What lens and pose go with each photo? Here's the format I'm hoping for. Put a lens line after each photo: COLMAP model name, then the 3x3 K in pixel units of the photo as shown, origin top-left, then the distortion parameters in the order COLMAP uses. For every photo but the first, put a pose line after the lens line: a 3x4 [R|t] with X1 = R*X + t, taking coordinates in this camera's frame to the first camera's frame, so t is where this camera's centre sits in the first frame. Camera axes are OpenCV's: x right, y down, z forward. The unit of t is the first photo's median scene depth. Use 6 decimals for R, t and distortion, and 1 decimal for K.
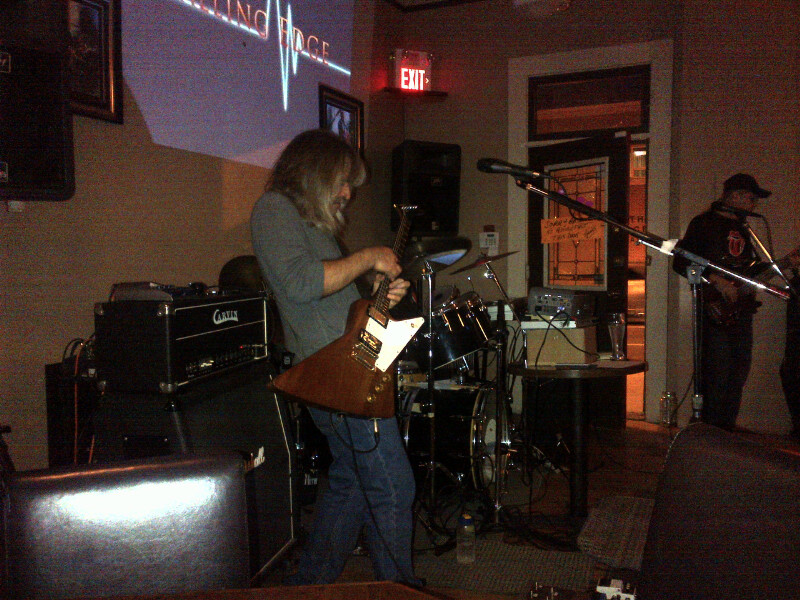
lens RADIAL K [[649.1, 0, 414.0], [0, 649.1, 315.5], [0, 0, 1]] dist [0.001732, 0.016344]
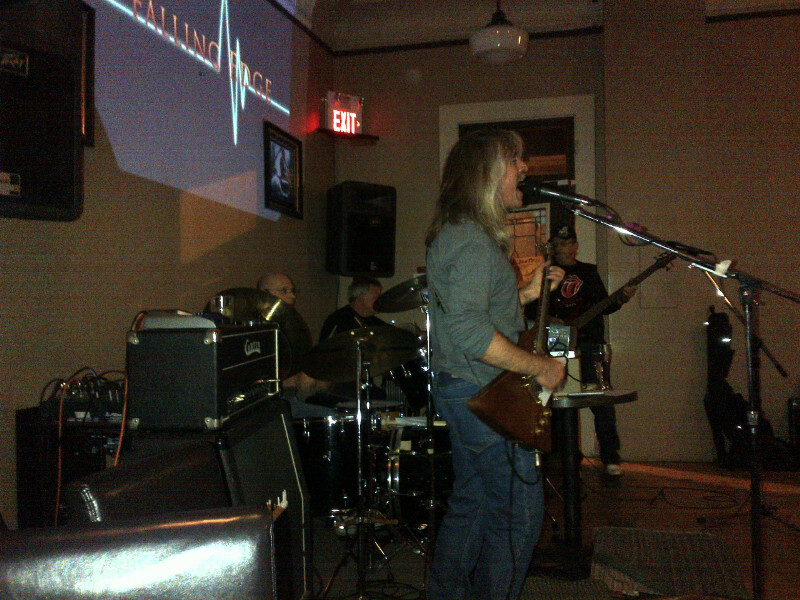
lens RADIAL K [[649.1, 0, 414.0], [0, 649.1, 315.5], [0, 0, 1]] dist [0.001732, 0.016344]
pose [[0.986398, -0.007637, 0.164200, -0.126574], [0.019265, 0.997407, -0.069337, 0.014546], [-0.163244, 0.071557, 0.983987, 0.027828]]
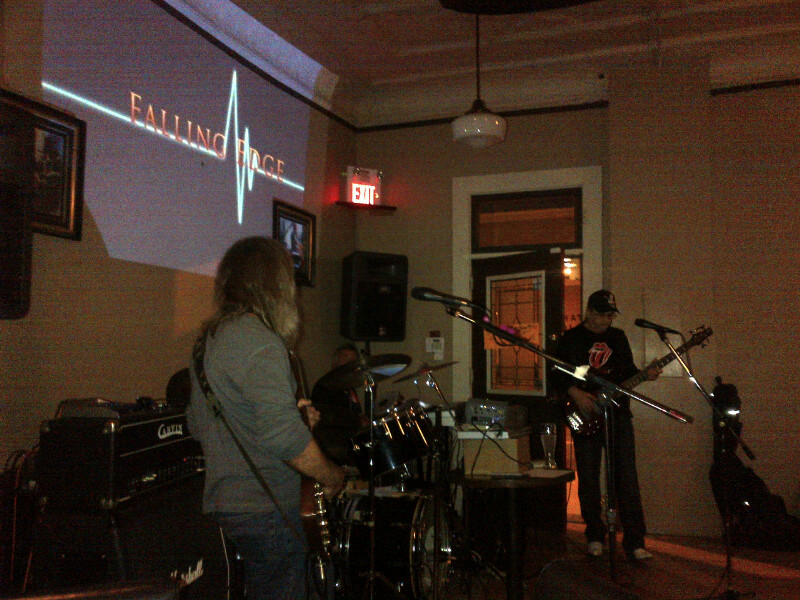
lens RADIAL K [[639.8, 0, 403.1], [0, 639.8, 337.7], [0, 0, 1]] dist [0.008603, 0.004787]
pose [[0.998315, 0.011962, 0.056787, 0.012753], [-0.005301, 0.993232, -0.116028, -0.017278], [-0.057790, 0.115531, 0.991621, -0.032431]]
